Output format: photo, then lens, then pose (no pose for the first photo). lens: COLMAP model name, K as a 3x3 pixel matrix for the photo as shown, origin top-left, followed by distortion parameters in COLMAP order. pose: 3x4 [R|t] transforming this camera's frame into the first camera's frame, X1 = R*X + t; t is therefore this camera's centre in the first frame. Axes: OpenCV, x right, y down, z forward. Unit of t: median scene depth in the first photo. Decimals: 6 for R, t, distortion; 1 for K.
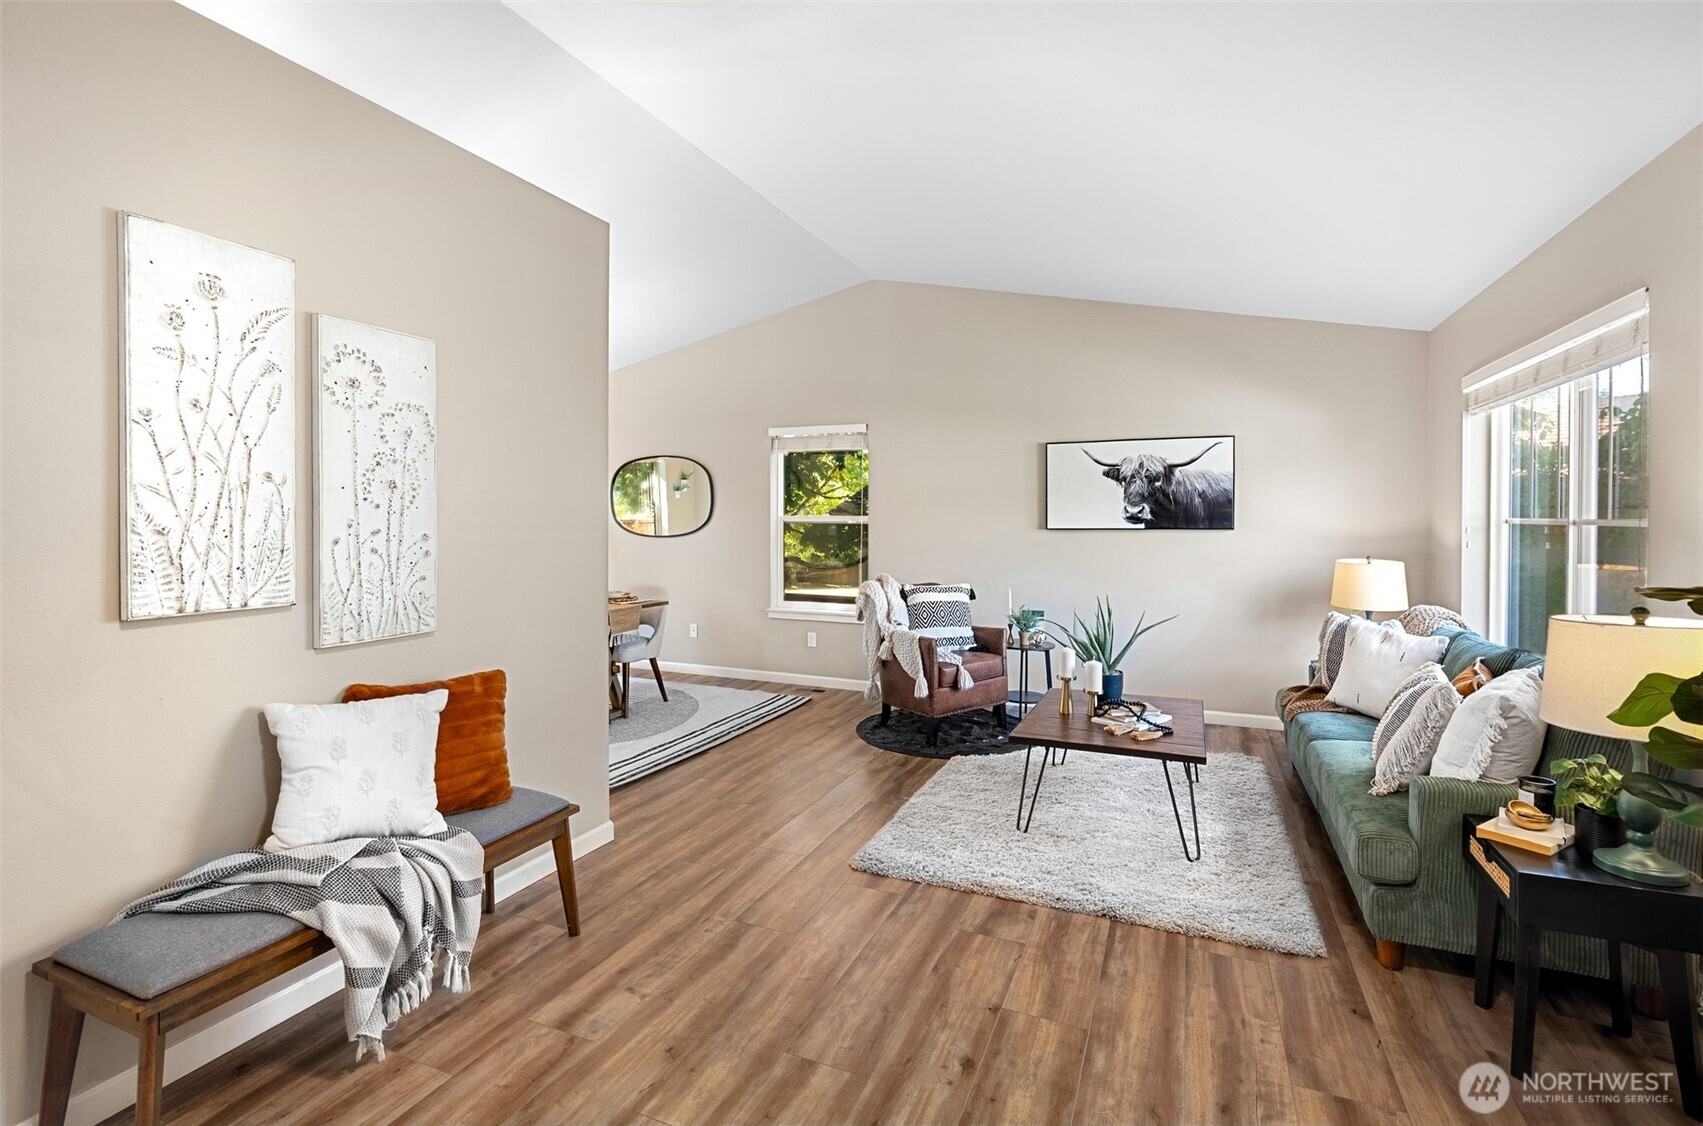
lens RADIAL K [[789.8, 0, 850.8], [0, 789.8, 530.8], [0, 0, 1]] dist [-0.016161, 0.005084]
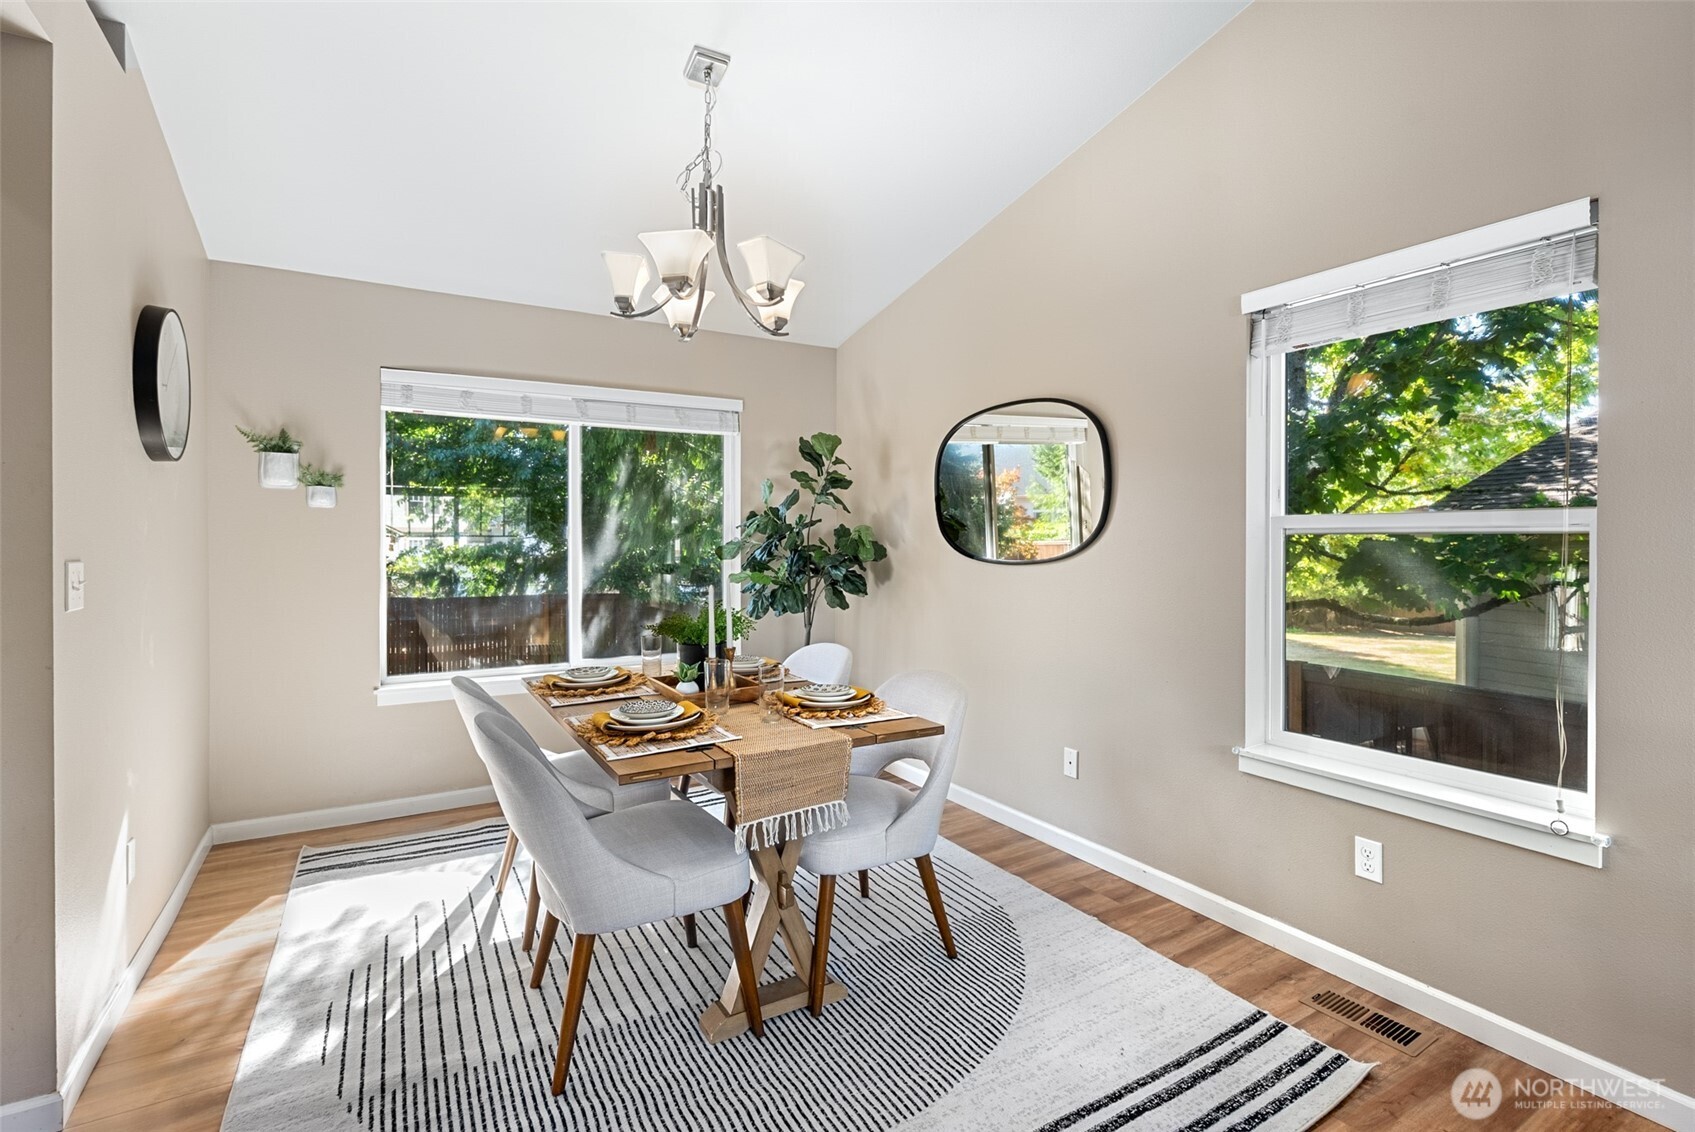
lens RADIAL K [[786.1, 0, 842.6], [0, 786.1, 548.5], [0, 0, 1]] dist [-0.016161, 0.005084]
pose [[0.805835, 0.006040, -0.592110, -0.043534], [-0.010557, 0.999936, -0.004167, 0.000980], [0.592046, 0.009609, 0.805847, 0.758144]]
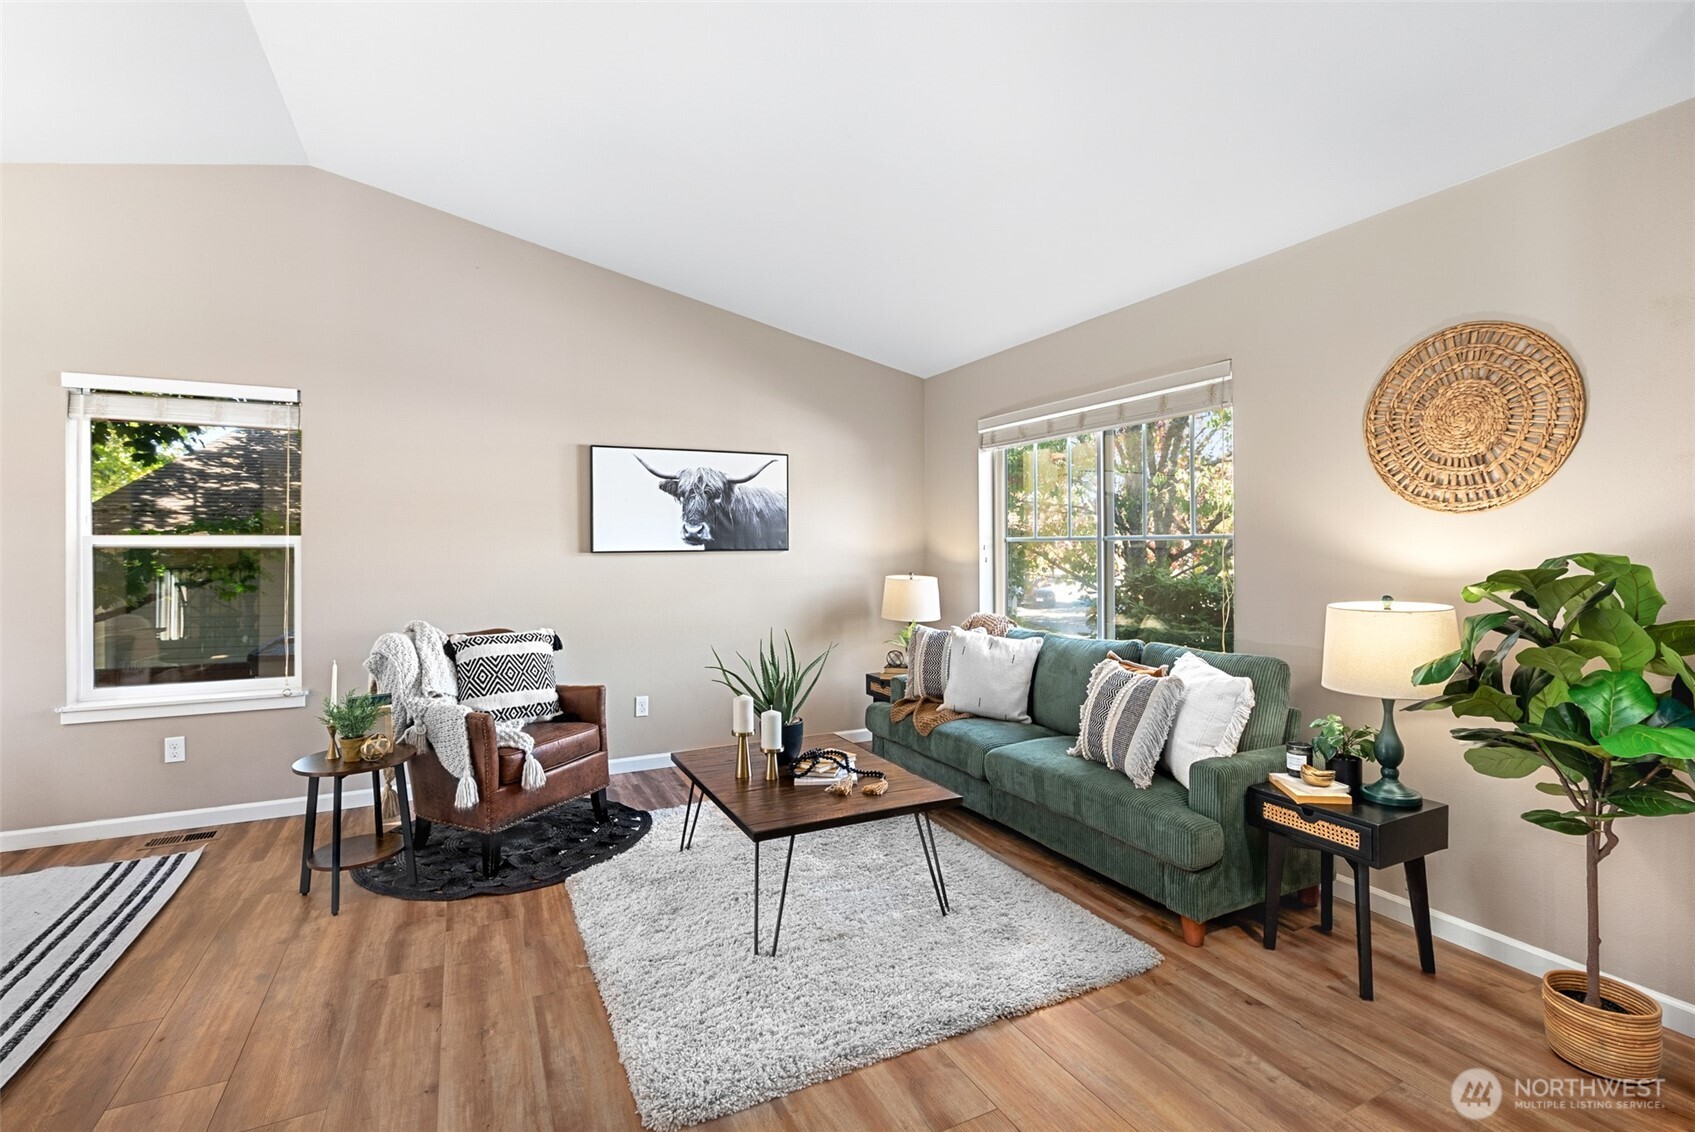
lens RADIAL K [[786.1, 0, 856.6], [0, 786.1, 540.1], [0, 0, 1]] dist [-0.016161, 0.005084]
pose [[0.643415, 0.001625, 0.765516, -0.218115], [0.018361, 0.999677, -0.017554, 0.004728], [-0.765297, 0.025350, 0.643178, 0.325332]]
